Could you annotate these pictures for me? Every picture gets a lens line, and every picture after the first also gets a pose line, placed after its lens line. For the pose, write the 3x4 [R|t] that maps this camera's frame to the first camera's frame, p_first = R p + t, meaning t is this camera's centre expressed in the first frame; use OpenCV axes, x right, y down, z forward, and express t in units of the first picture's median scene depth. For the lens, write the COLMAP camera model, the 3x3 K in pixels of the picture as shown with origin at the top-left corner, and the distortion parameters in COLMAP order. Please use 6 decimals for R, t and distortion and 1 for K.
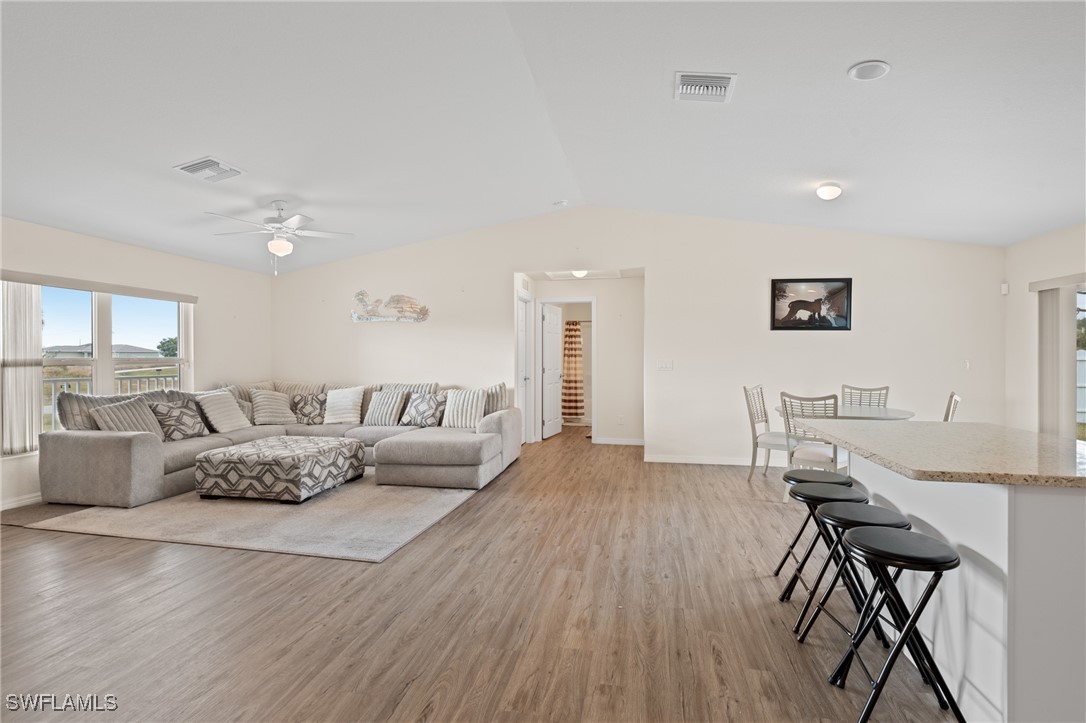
lens RADIAL K [[488.6, 0, 544.9], [0, 488.6, 375.1], [0, 0, 1]] dist [-0.009743, 0.003632]
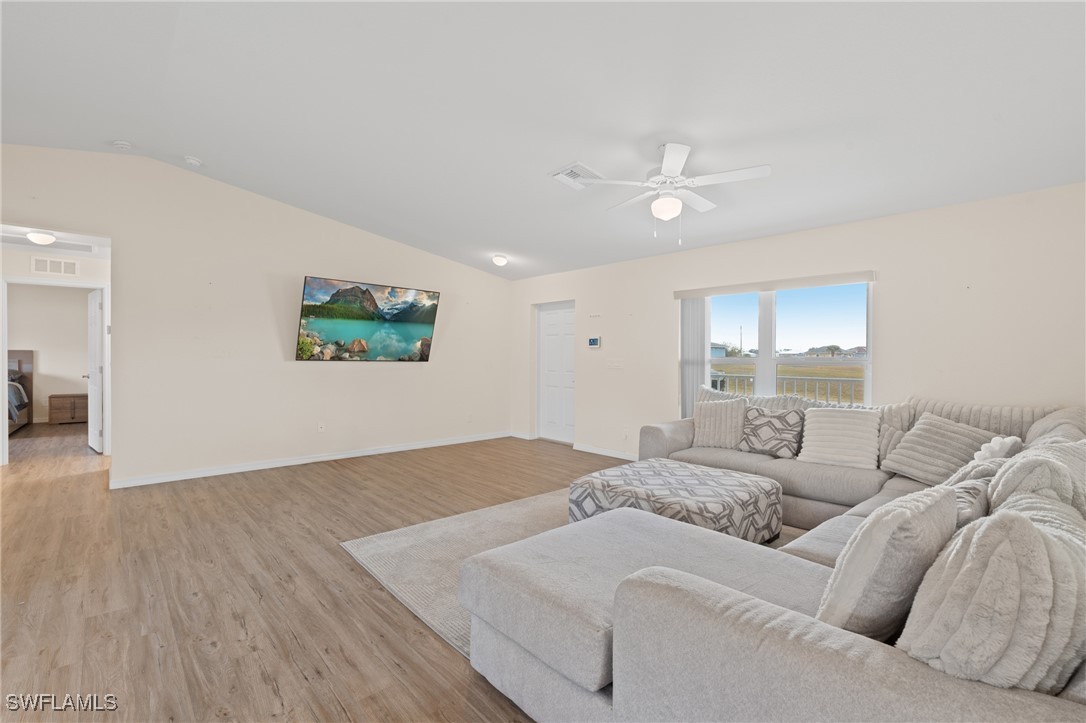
lens RADIAL K [[488.6, 0, 540.8], [0, 488.6, 360.3], [0, 0, 1]] dist [-0.009743, 0.003632]
pose [[-0.594425, 0.005977, -0.804129, 0.159956], [-0.033991, 0.998892, 0.032551, -0.044334], [0.803433, 0.046682, -0.593563, 1.212033]]
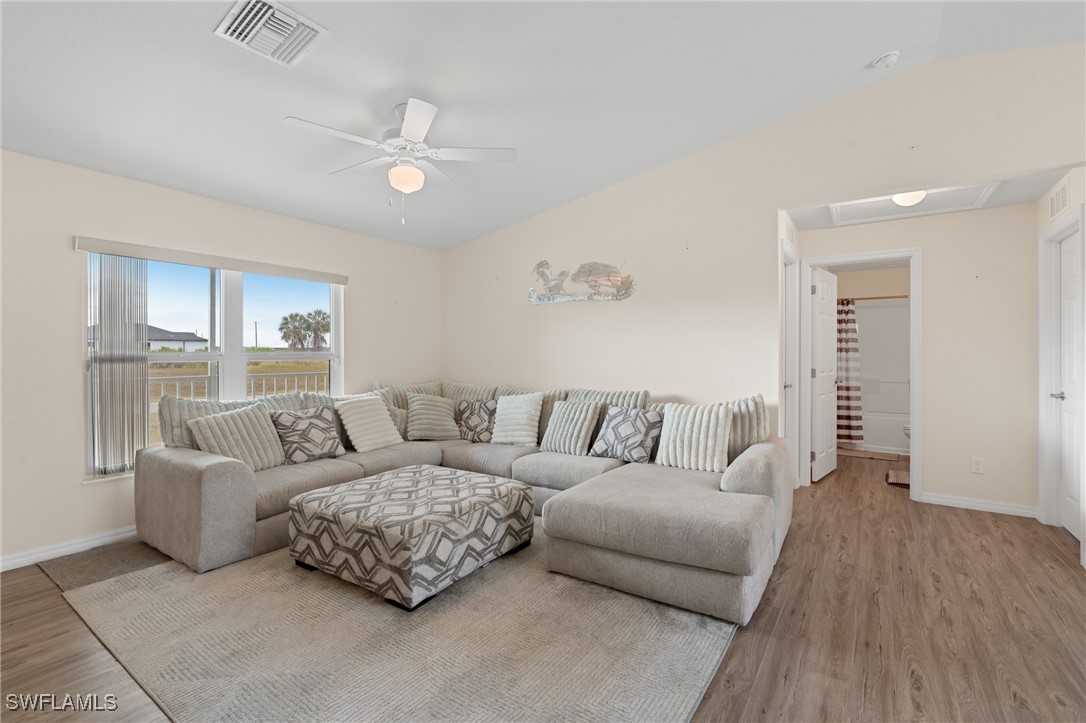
lens RADIAL K [[488.6, 0, 546.7], [0, 488.6, 354.1], [0, 0, 1]] dist [-0.009743, 0.003632]
pose [[0.924132, 0.002775, -0.382064, -0.123000], [-0.015519, 0.999421, -0.030280, -0.014966], [0.381759, 0.033912, 0.923640, 0.449658]]
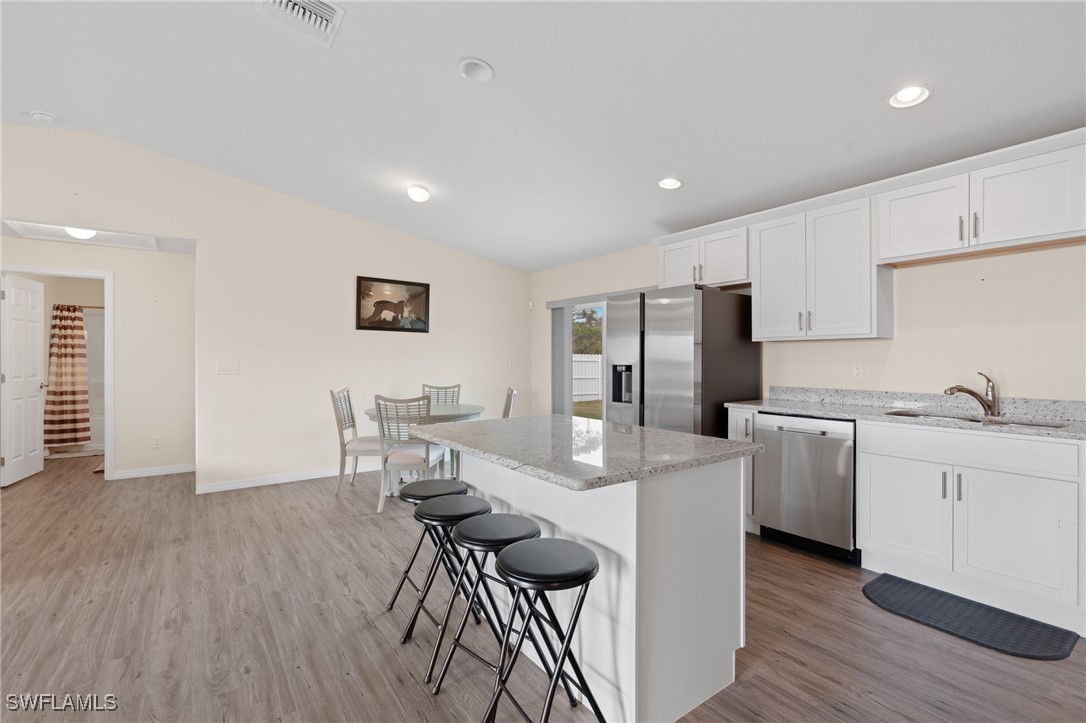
lens RADIAL K [[488.6, 0, 542.1], [0, 488.6, 356.4], [0, 0, 1]] dist [-0.009743, 0.003632]
pose [[0.676093, 0.003962, 0.736806, 0.010858], [0.025966, 0.999236, -0.029199, -0.002783], [-0.736359, 0.038873, 0.675473, 0.111114]]
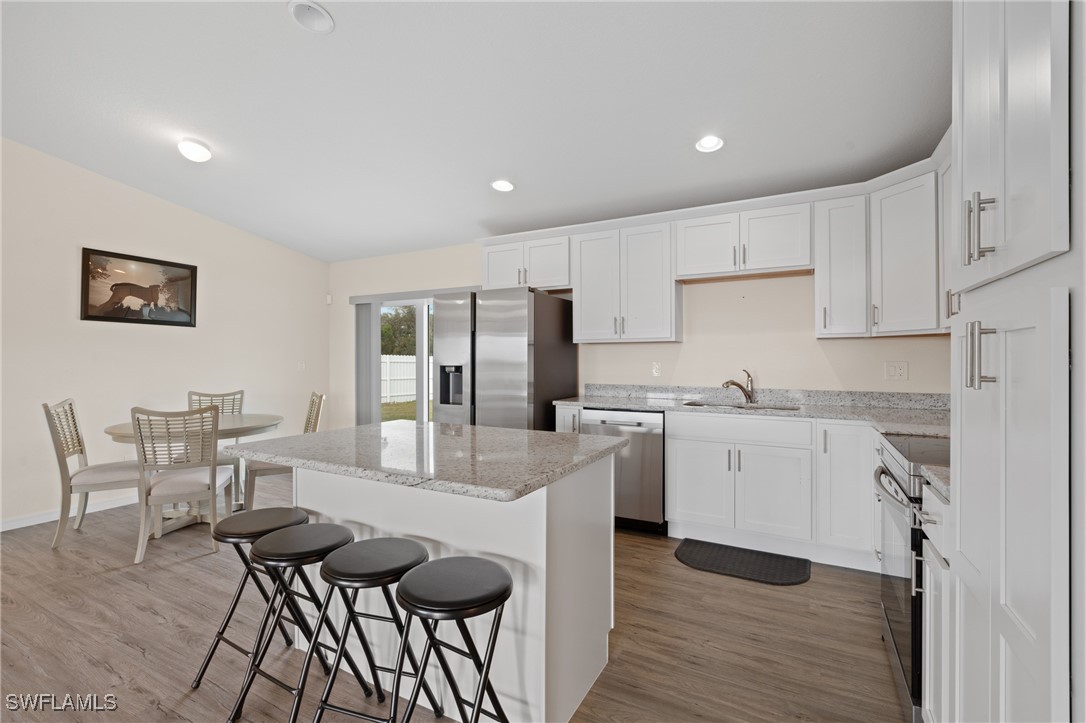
lens RADIAL K [[488.6, 0, 543.3], [0, 488.6, 358.0], [0, 0, 1]] dist [-0.009743, 0.003632]
pose [[0.291400, 0.002802, 0.956597, -0.010459], [0.035246, 0.999285, -0.013663, -0.005251], [-0.955952, 0.037697, 0.291093, 0.192632]]
